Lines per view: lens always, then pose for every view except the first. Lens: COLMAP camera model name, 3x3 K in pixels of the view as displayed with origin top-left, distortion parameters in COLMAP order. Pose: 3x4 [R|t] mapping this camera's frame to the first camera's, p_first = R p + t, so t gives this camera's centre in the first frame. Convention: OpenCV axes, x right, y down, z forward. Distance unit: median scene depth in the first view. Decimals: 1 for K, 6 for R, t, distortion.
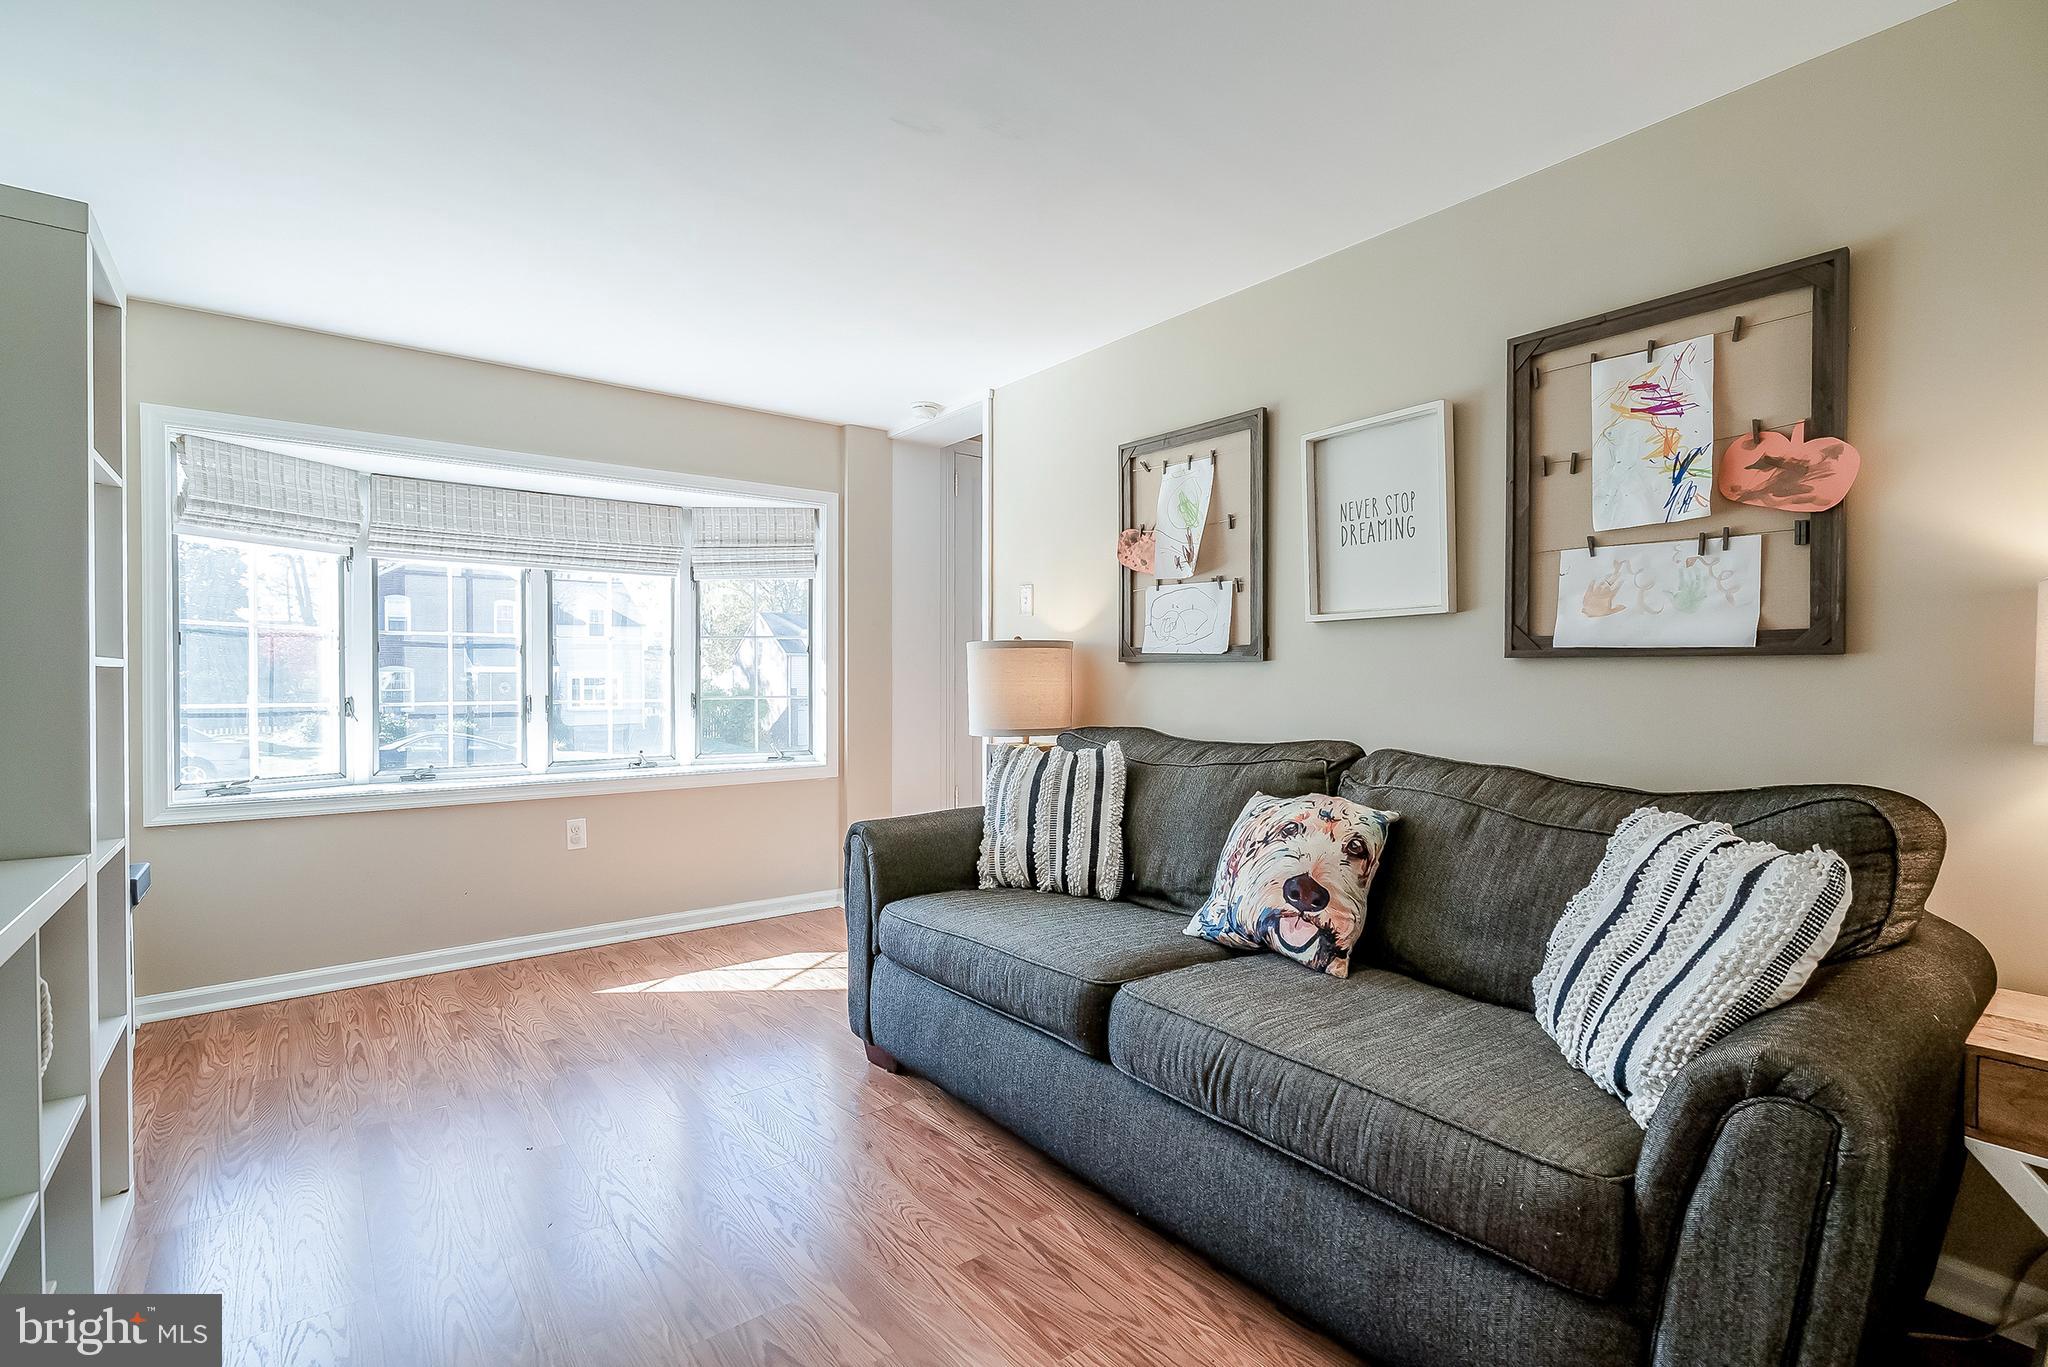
lens RADIAL K [[934.9, 0, 1019.1], [0, 934.9, 676.1], [0, 0, 1]] dist [-0.005810, 0.001703]
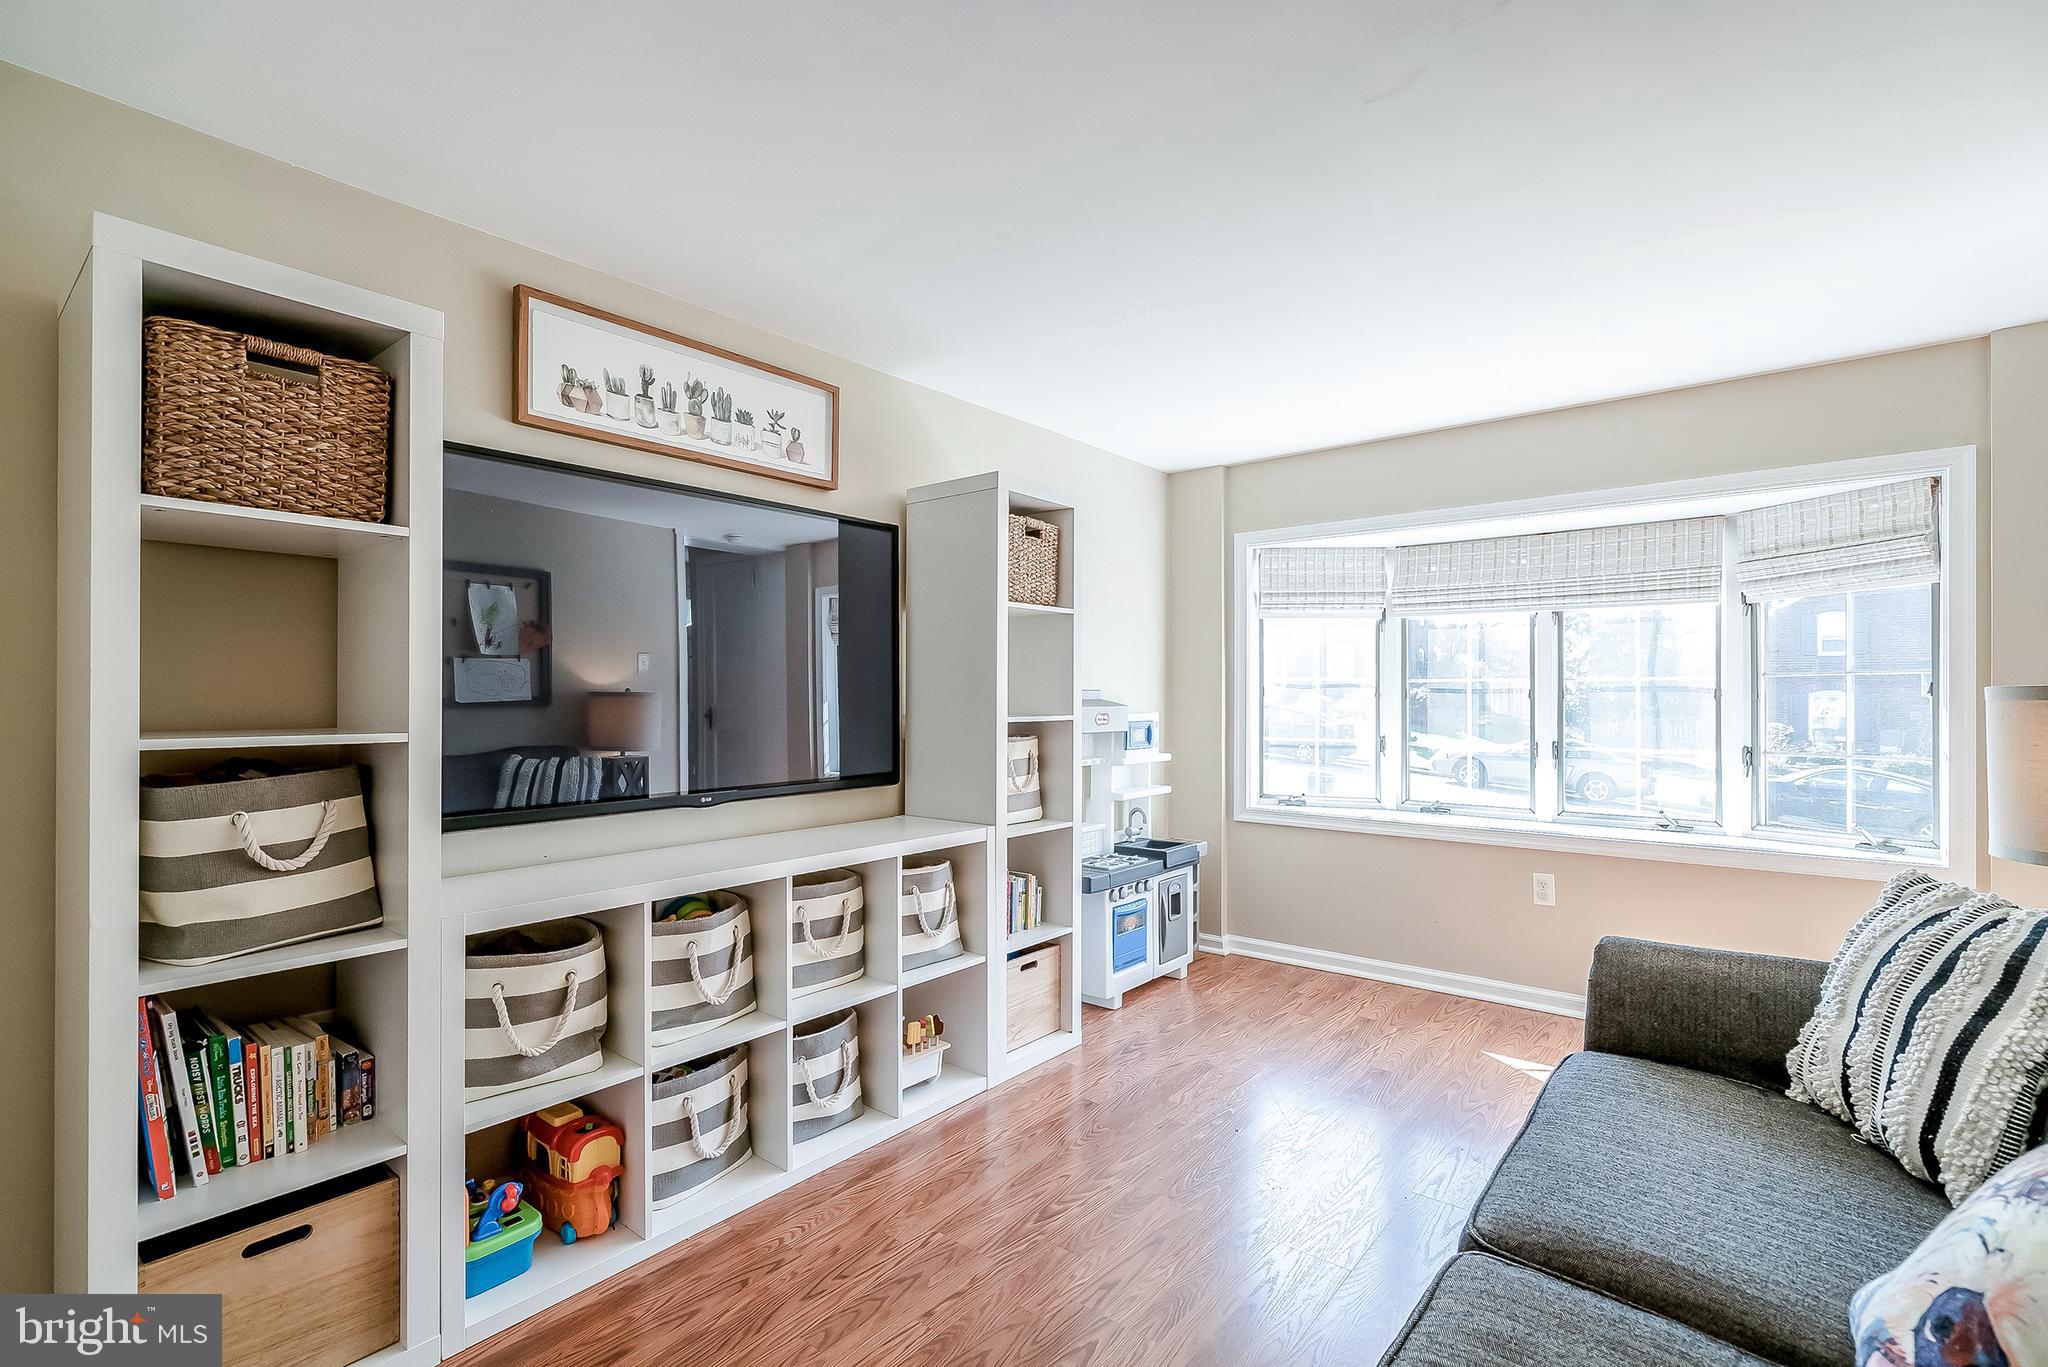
lens RADIAL K [[934.9, 0, 1029.3], [0, 934.9, 684.4], [0, 0, 1]] dist [-0.005810, 0.001703]
pose [[0.219206, -0.010719, -0.975620, 0.363128], [-0.002321, 0.999931, -0.011508, -0.029541], [0.975676, 0.004787, 0.219166, 0.296206]]
